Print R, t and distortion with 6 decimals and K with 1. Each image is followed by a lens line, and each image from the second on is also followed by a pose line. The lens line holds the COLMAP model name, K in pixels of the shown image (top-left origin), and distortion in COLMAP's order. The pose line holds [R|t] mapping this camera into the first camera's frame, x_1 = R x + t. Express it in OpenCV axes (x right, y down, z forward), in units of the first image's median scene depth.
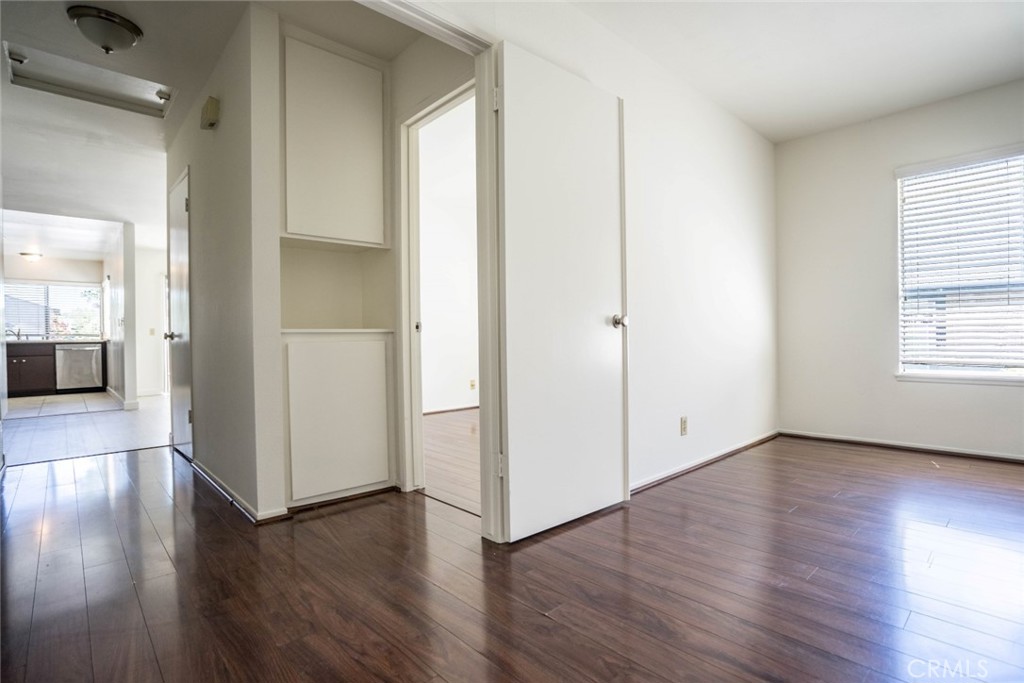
lens RADIAL K [[477.0, 0, 520.8], [0, 477.0, 340.4], [0, 0, 1]] dist [-0.018149, 0.001918]
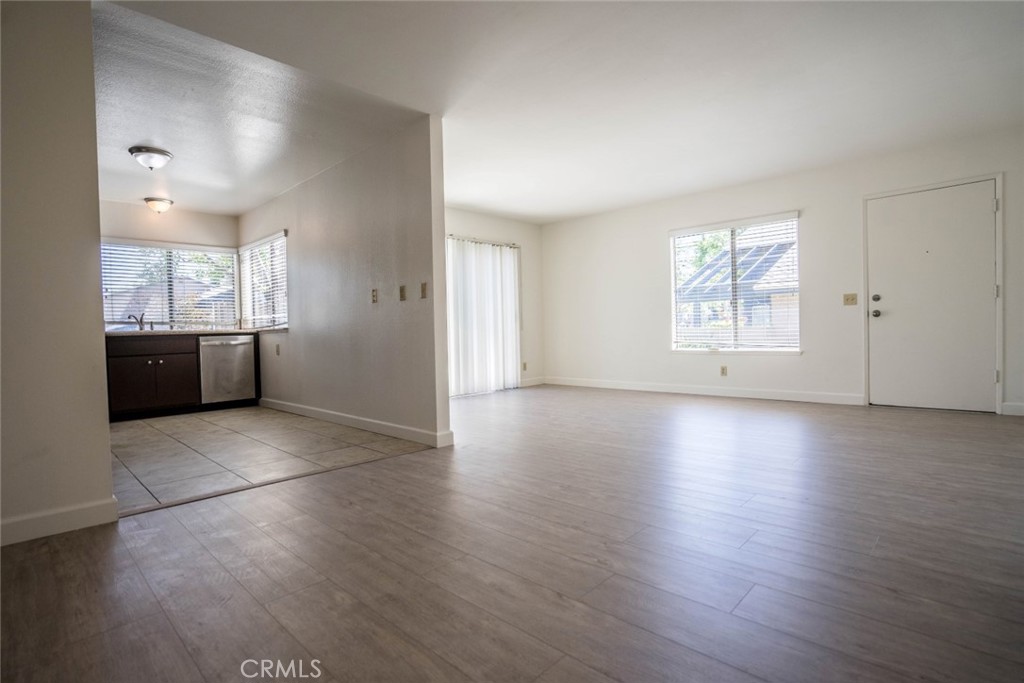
lens RADIAL K [[509.5, 0, 508.4], [0, 509.5, 341.3], [0, 0, 1]] dist [-0.039923, -0.000426]
pose [[0.999507, -0.007638, 0.030465, -0.554035], [0.007037, 0.999780, 0.019782, 0.004117], [-0.030610, -0.019558, 0.999340, 0.269101]]
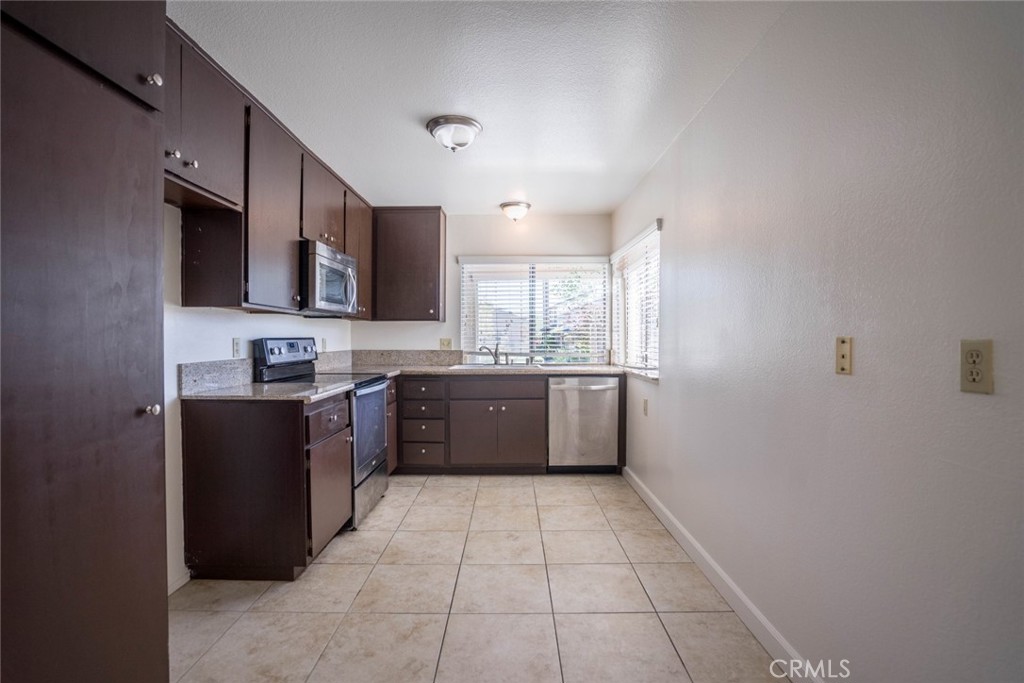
lens RADIAL K [[477.0, 0, 508.6], [0, 477.0, 339.0], [0, 0, 1]] dist [-0.018149, 0.001918]
pose [[0.714384, 0.026756, -0.699242, -0.641127], [-0.016729, 0.999636, 0.021159, -0.040505], [0.699554, -0.003418, 0.714572, 0.583075]]
